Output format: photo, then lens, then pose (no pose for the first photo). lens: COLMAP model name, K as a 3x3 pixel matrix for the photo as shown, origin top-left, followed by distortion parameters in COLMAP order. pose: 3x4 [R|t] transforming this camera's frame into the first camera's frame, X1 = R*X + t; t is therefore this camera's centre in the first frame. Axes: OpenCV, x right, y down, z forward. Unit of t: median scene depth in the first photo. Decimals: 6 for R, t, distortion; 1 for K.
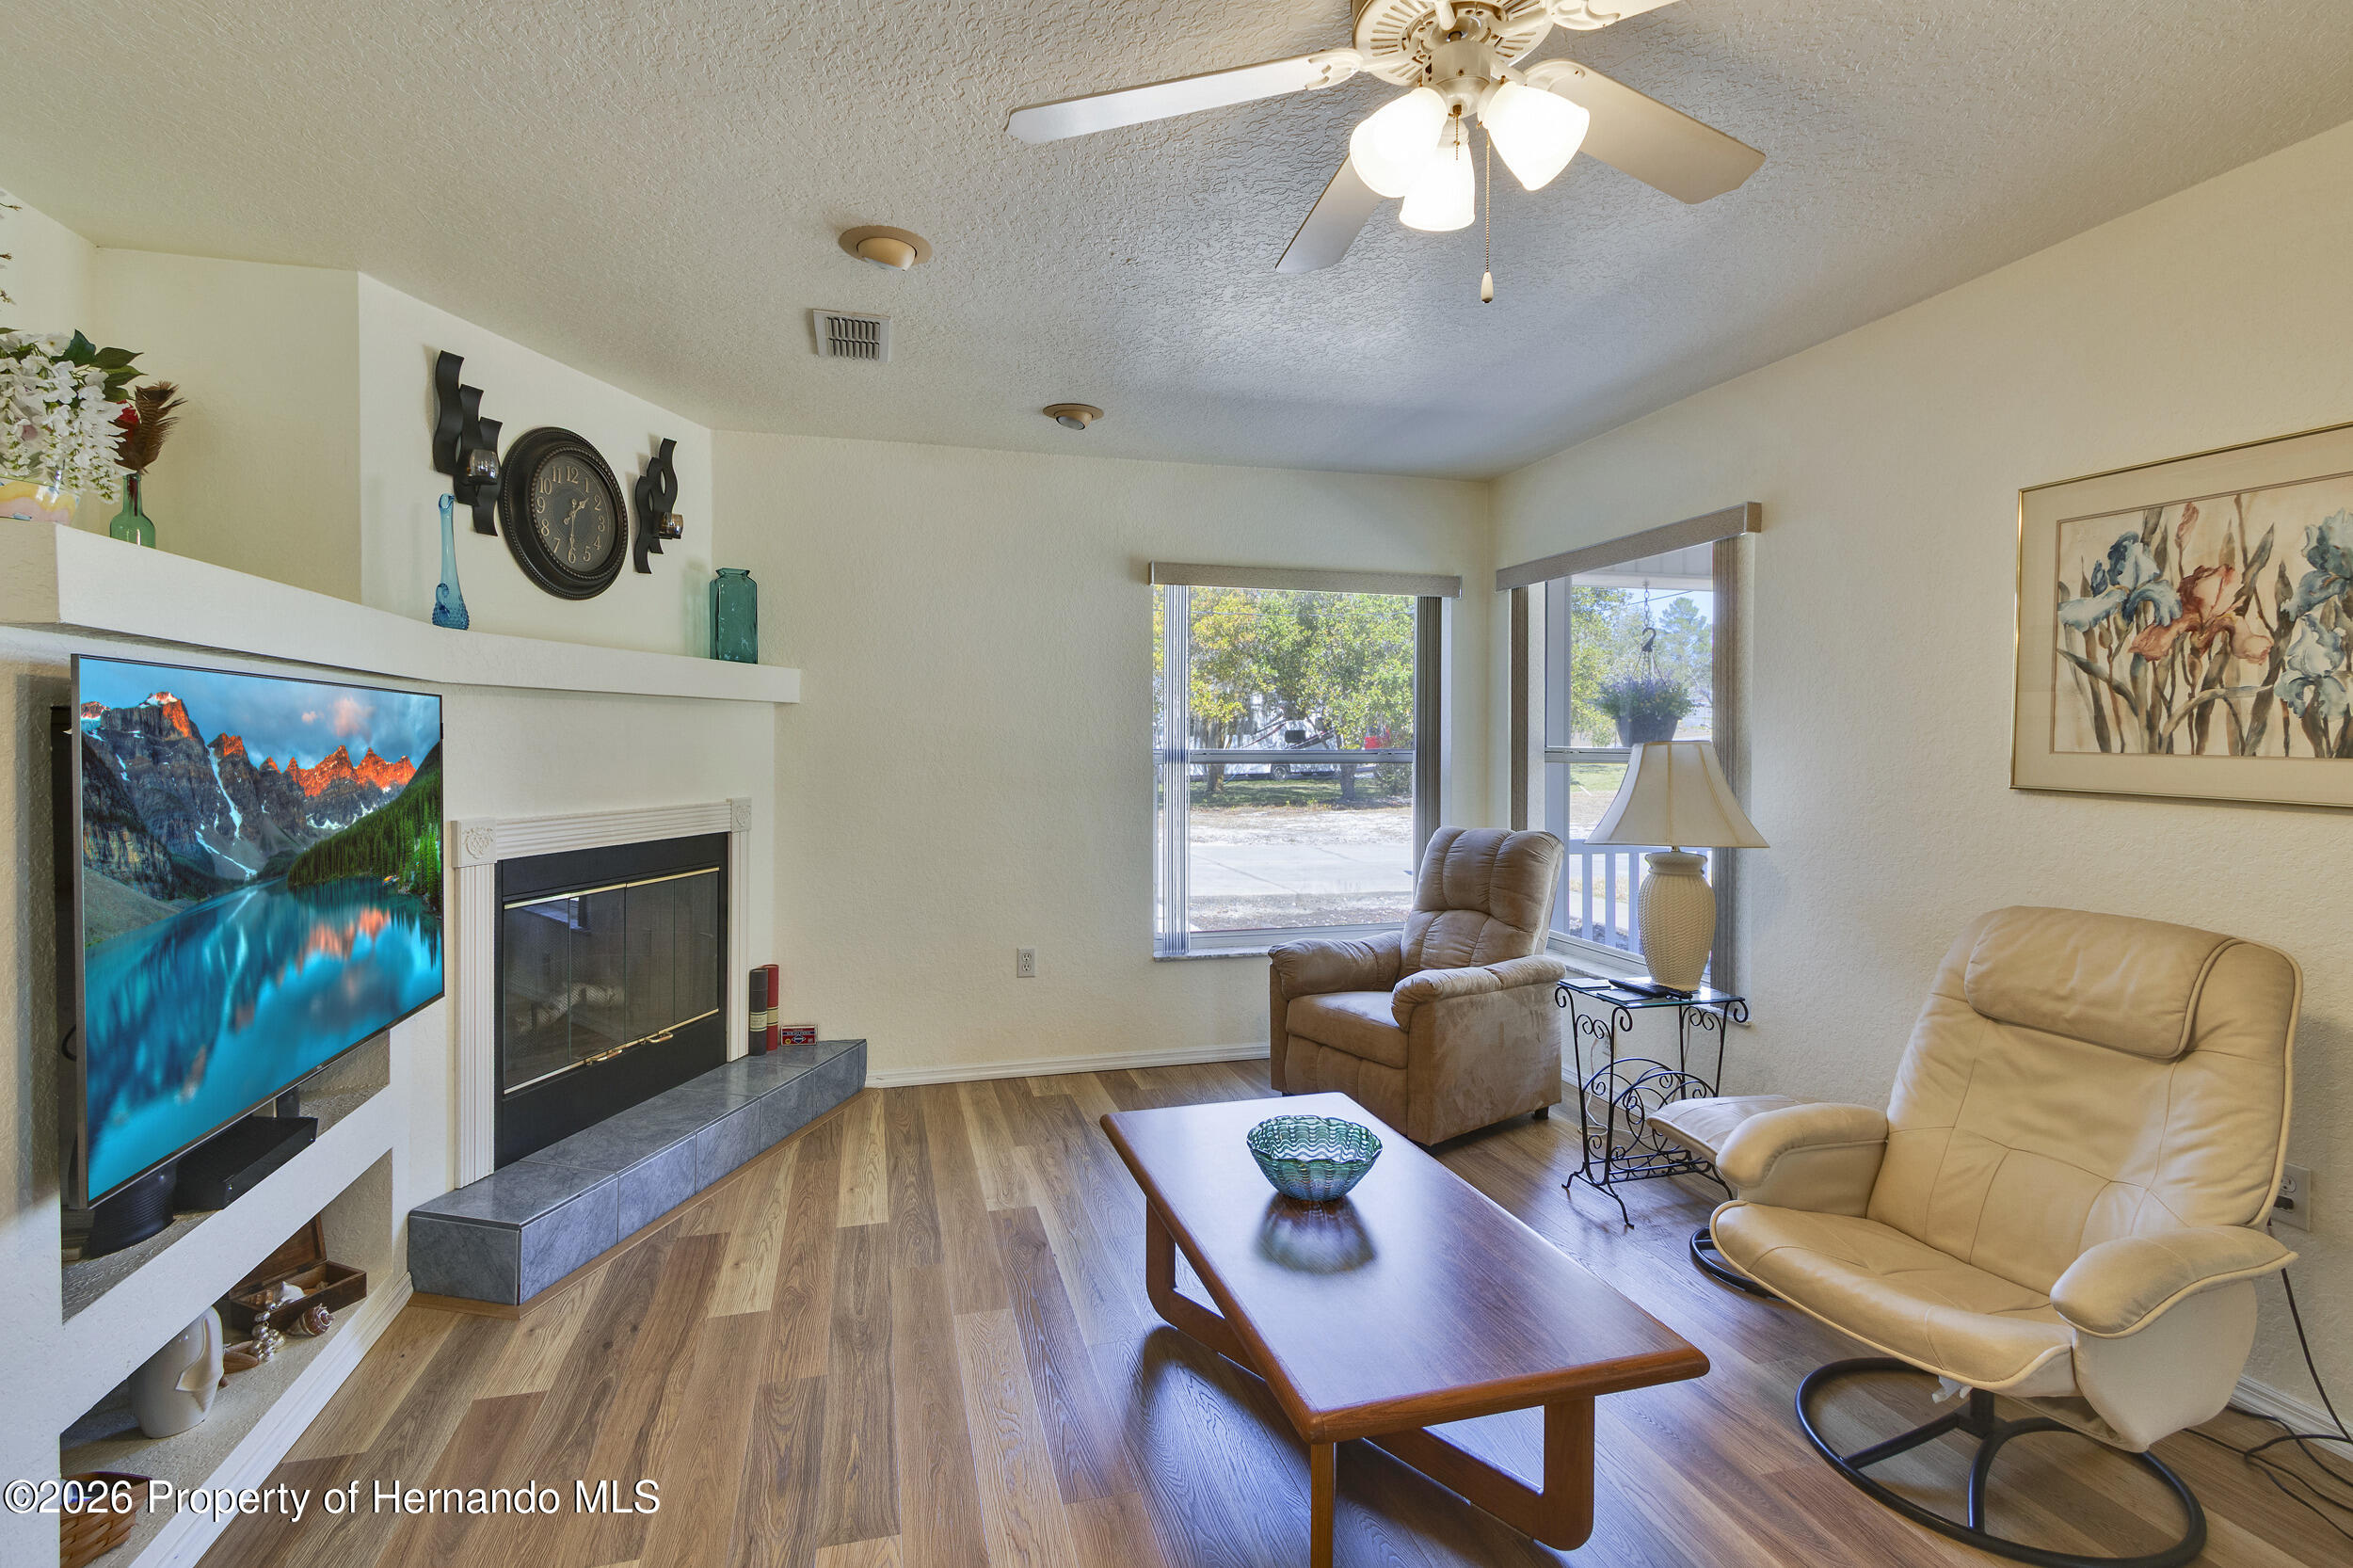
lens RADIAL K [[1118.7, 0, 1095.8], [0, 1118.7, 751.0], [0, 0, 1]] dist [0.004142, -0.003217]
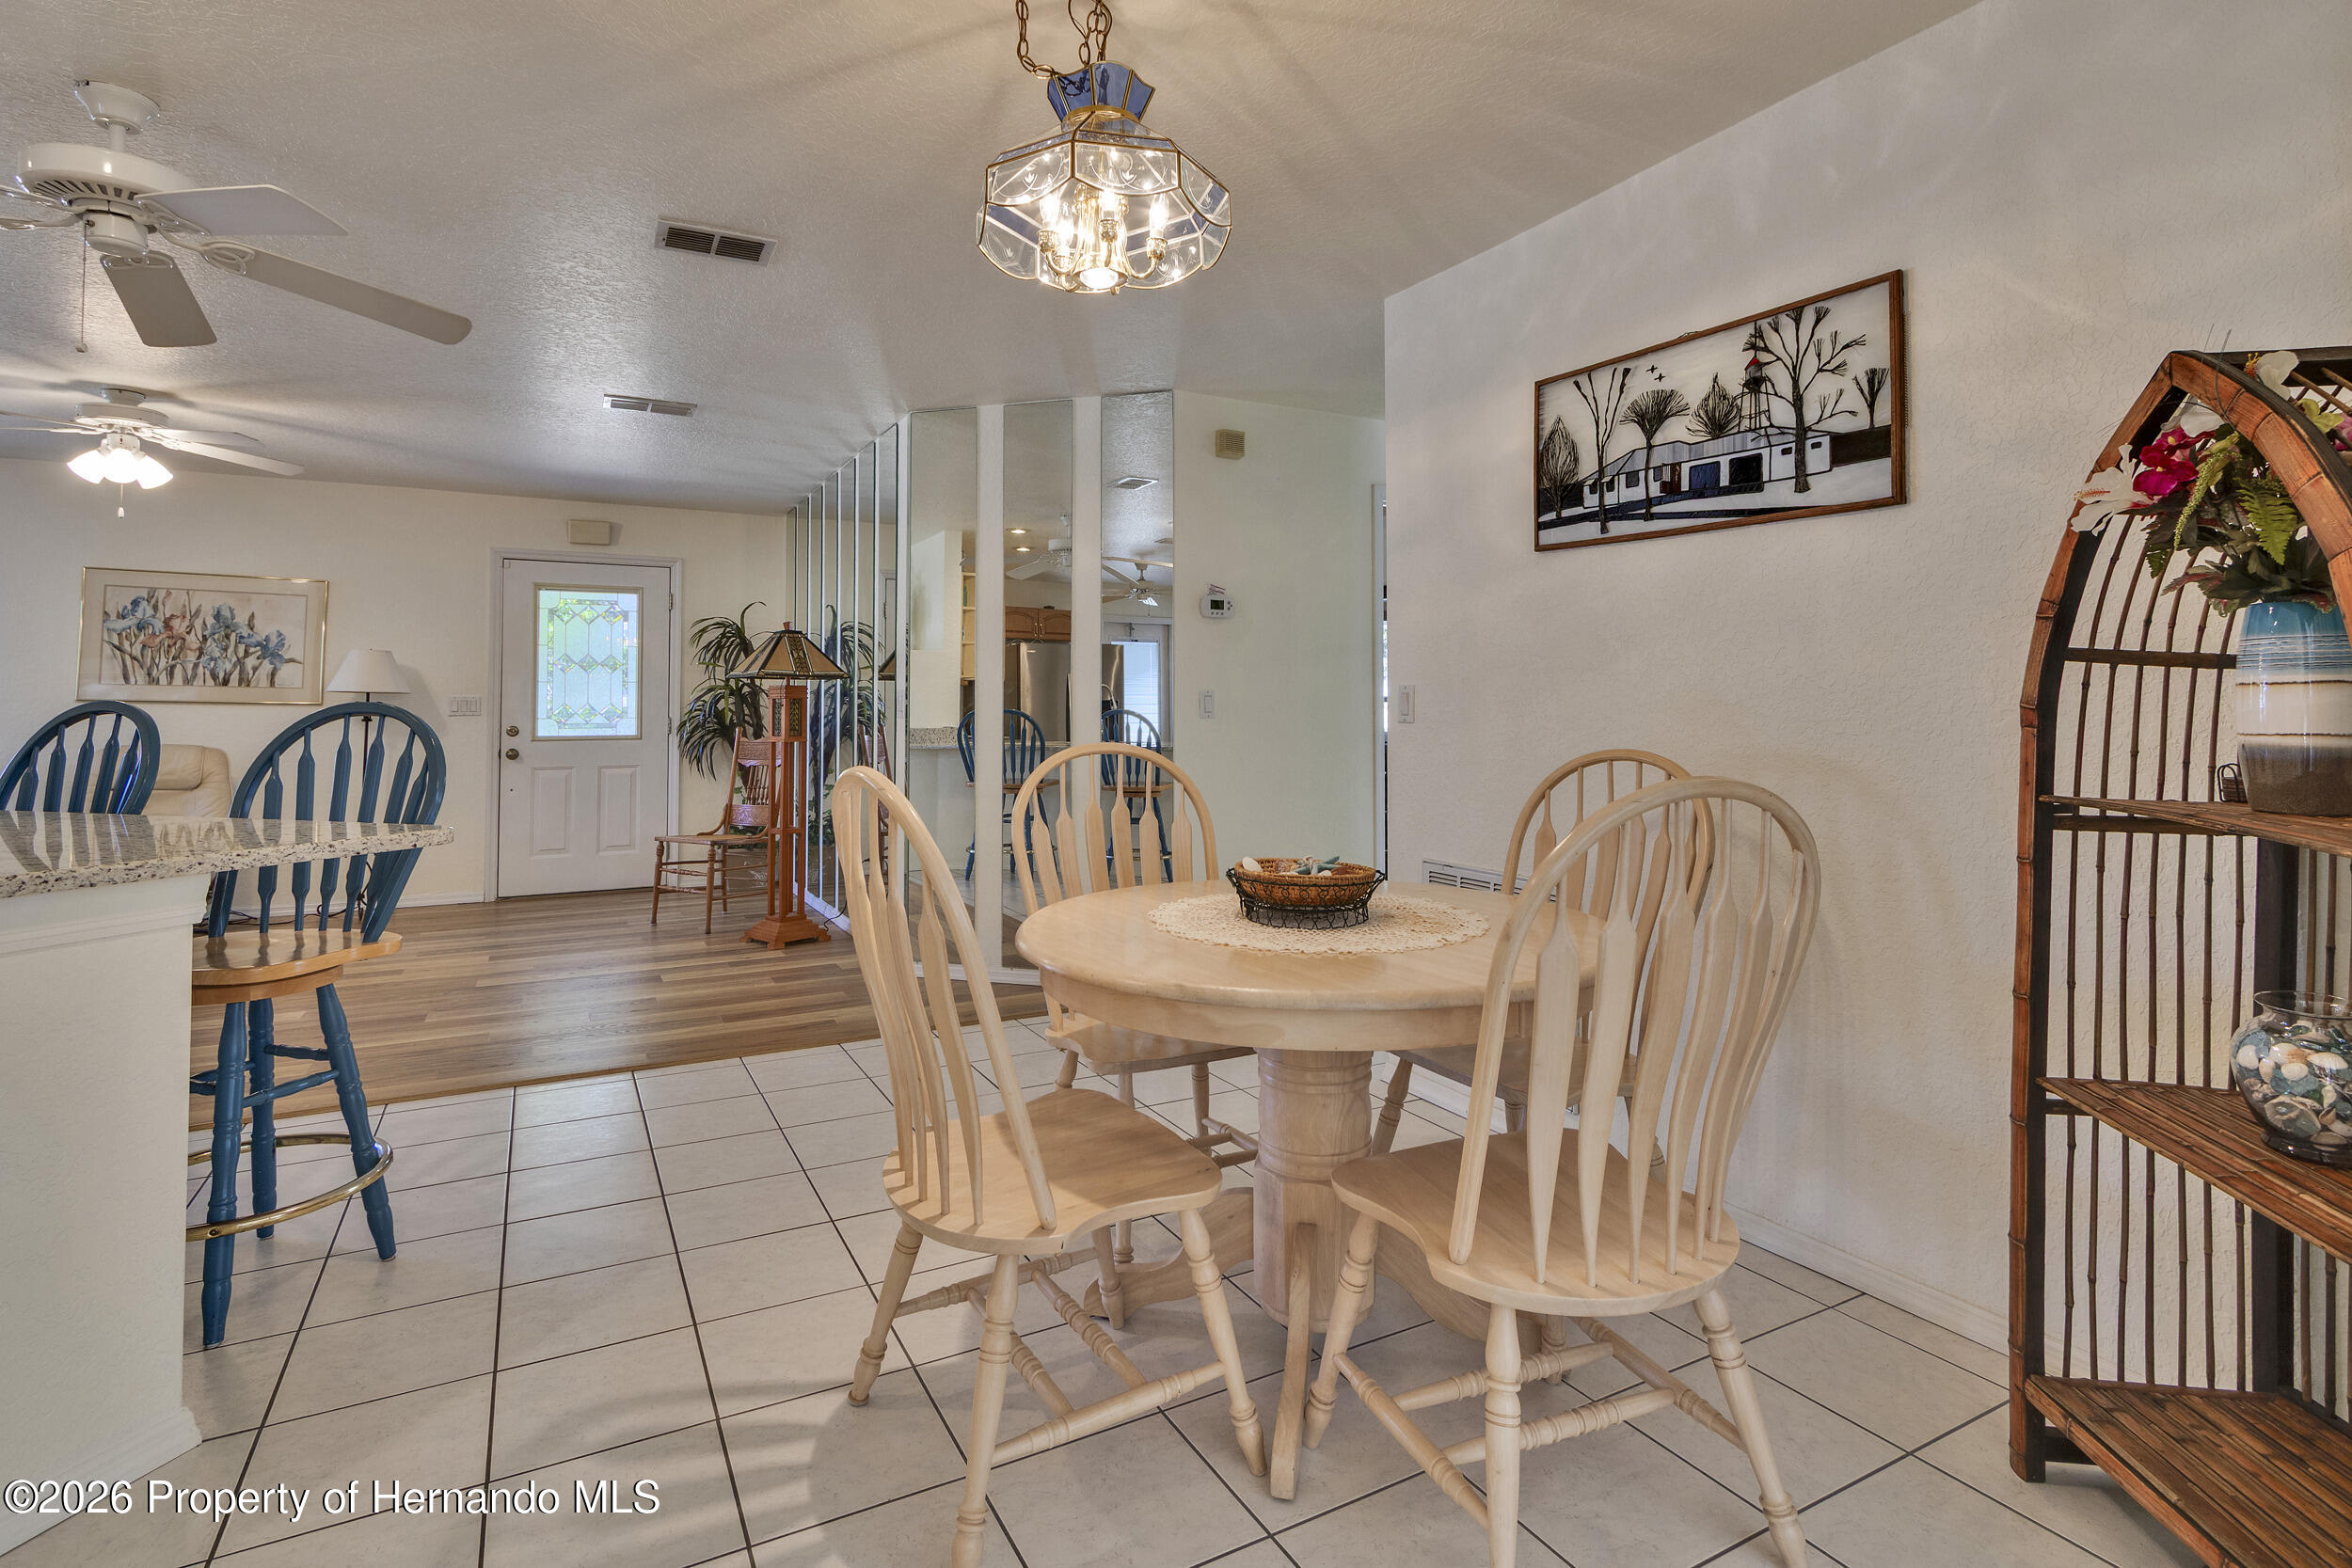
lens RADIAL K [[1118.1, 0, 1178.5], [0, 1118.1, 677.7], [0, 0, 1]] dist [0.004142, -0.003217]
pose [[-0.262026, 0.025652, 0.964720, -2.240737], [0.006680, 0.999671, -0.024767, 0.069113], [-0.965038, -0.000045, -0.262111, -0.621523]]
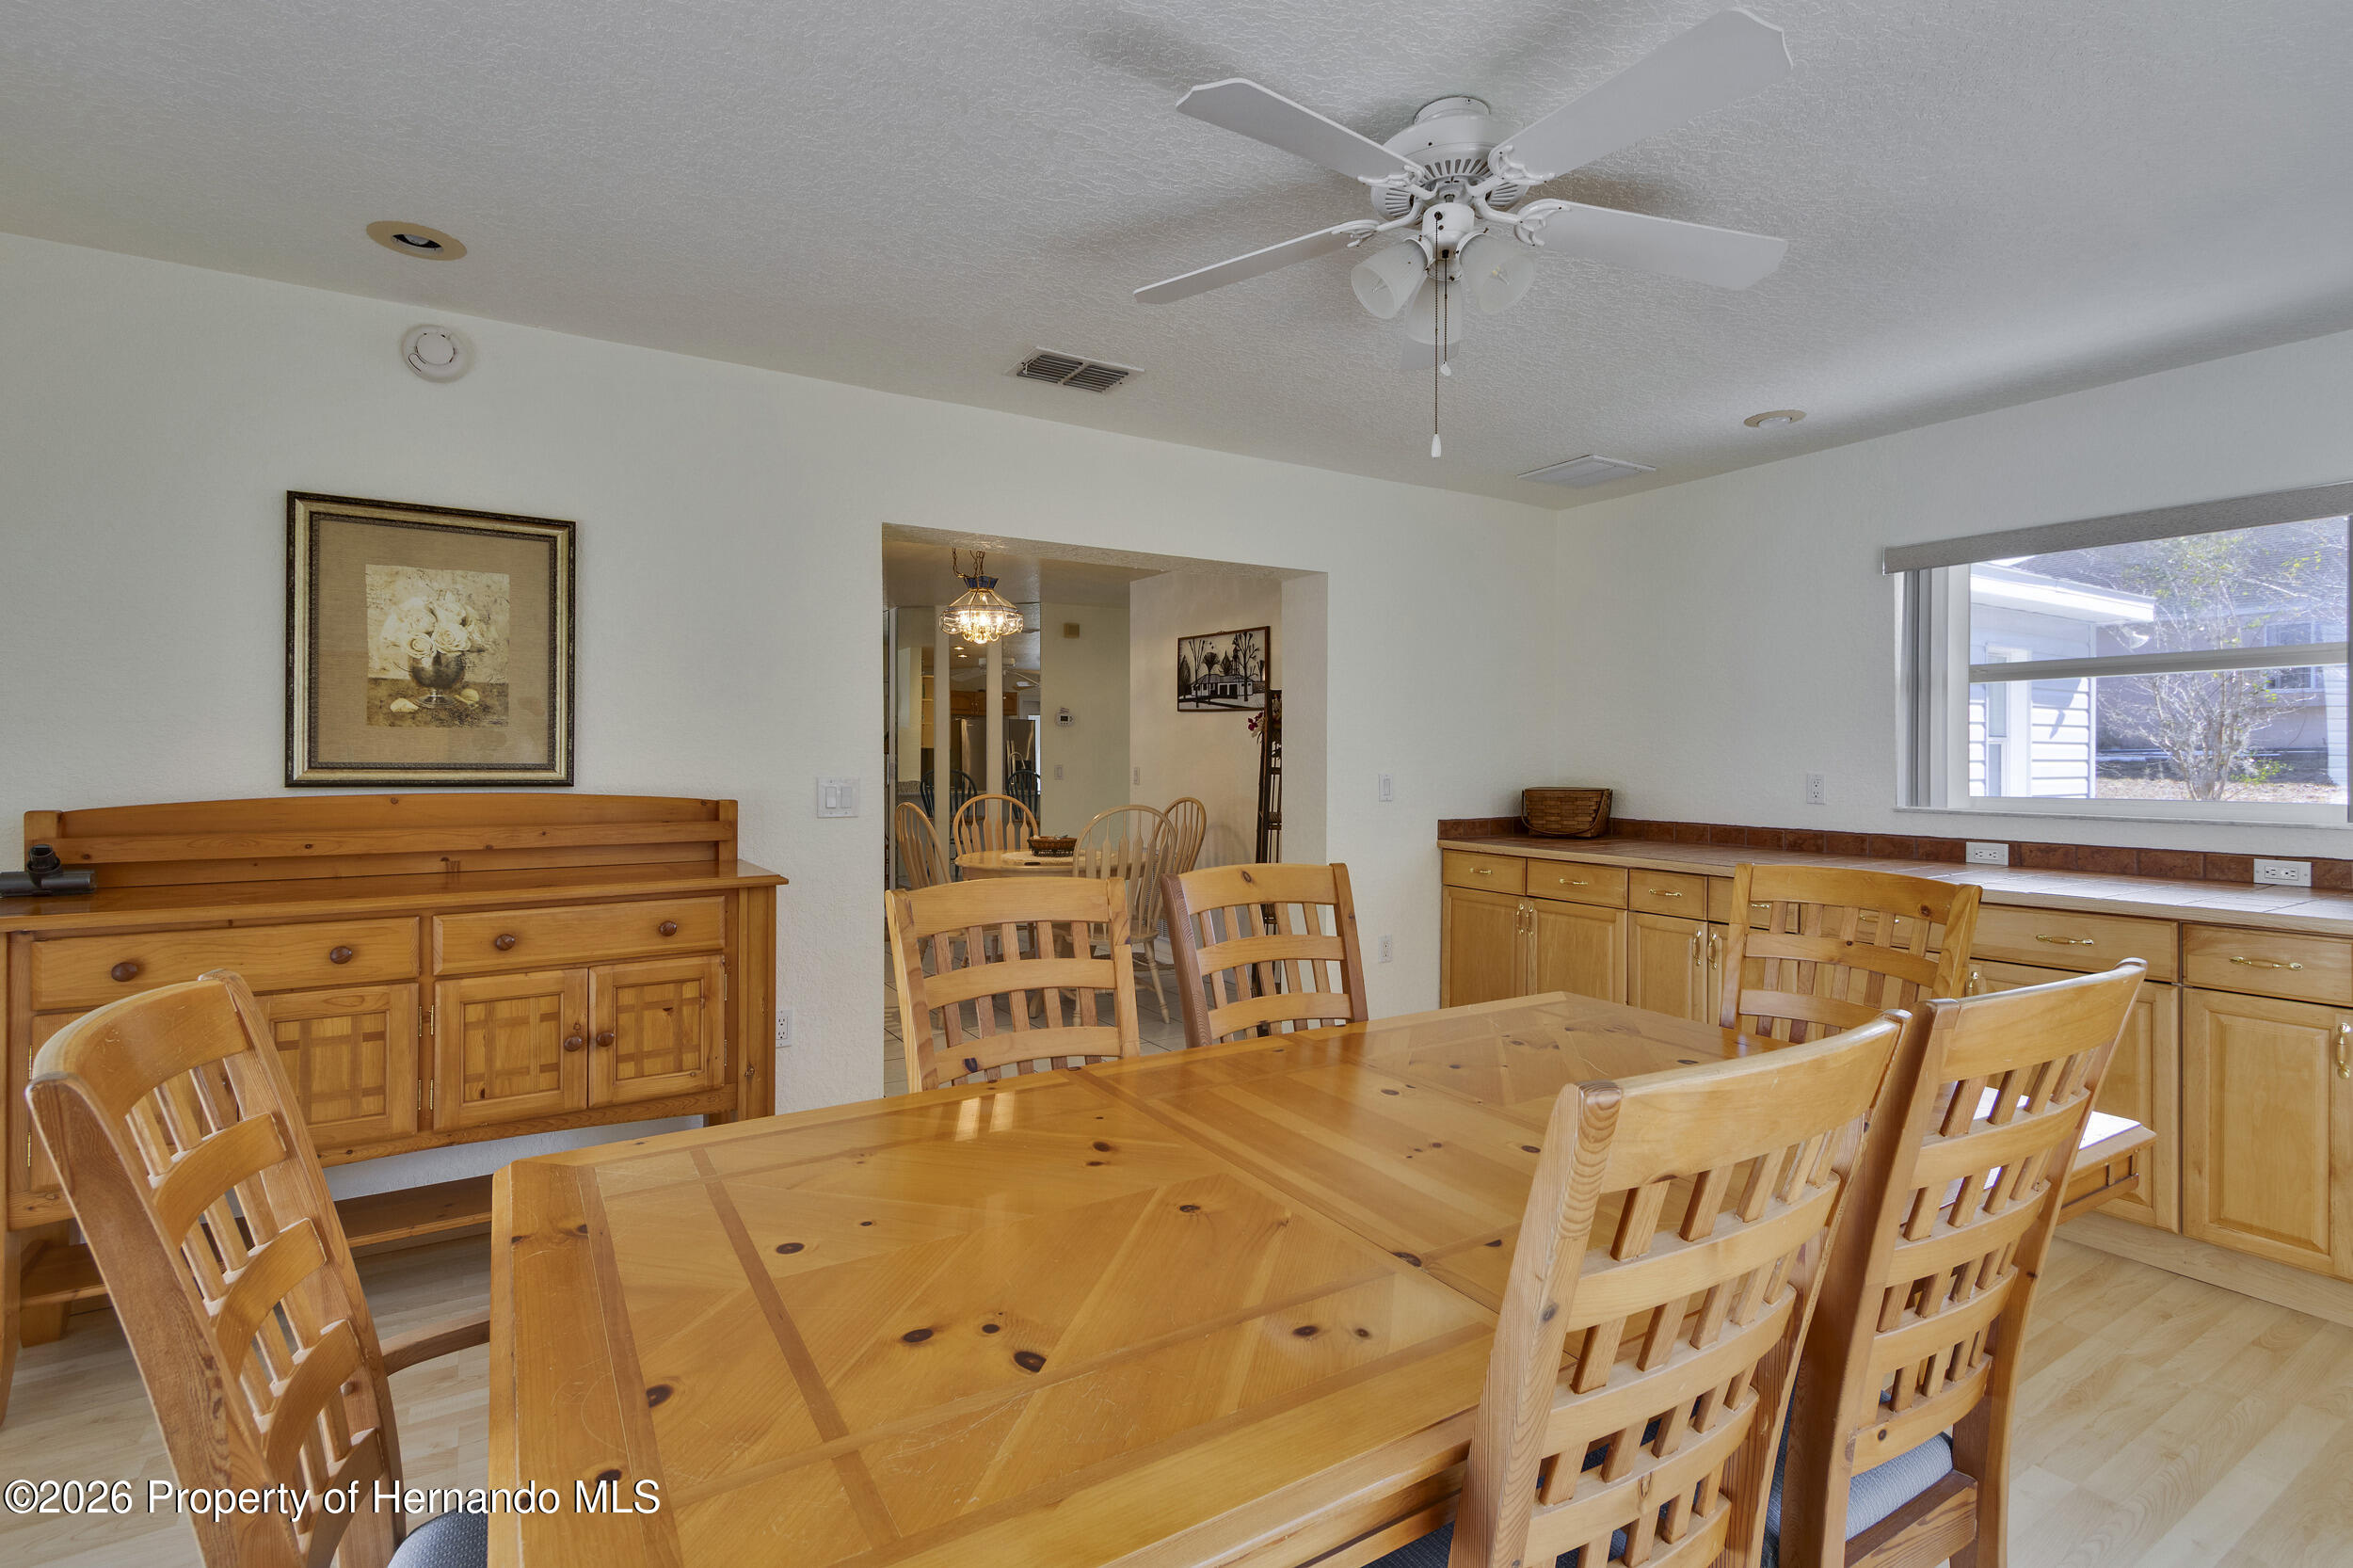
lens RADIAL K [[1118.7, 0, 1185.0], [0, 1118.7, 774.4], [0, 0, 1]] dist [0.004142, -0.003217]
pose [[-0.310211, -0.019923, 0.950459, -4.024303], [0.004820, 0.999735, 0.022529, -0.005248], [-0.950656, 0.011570, -0.310032, -0.434637]]
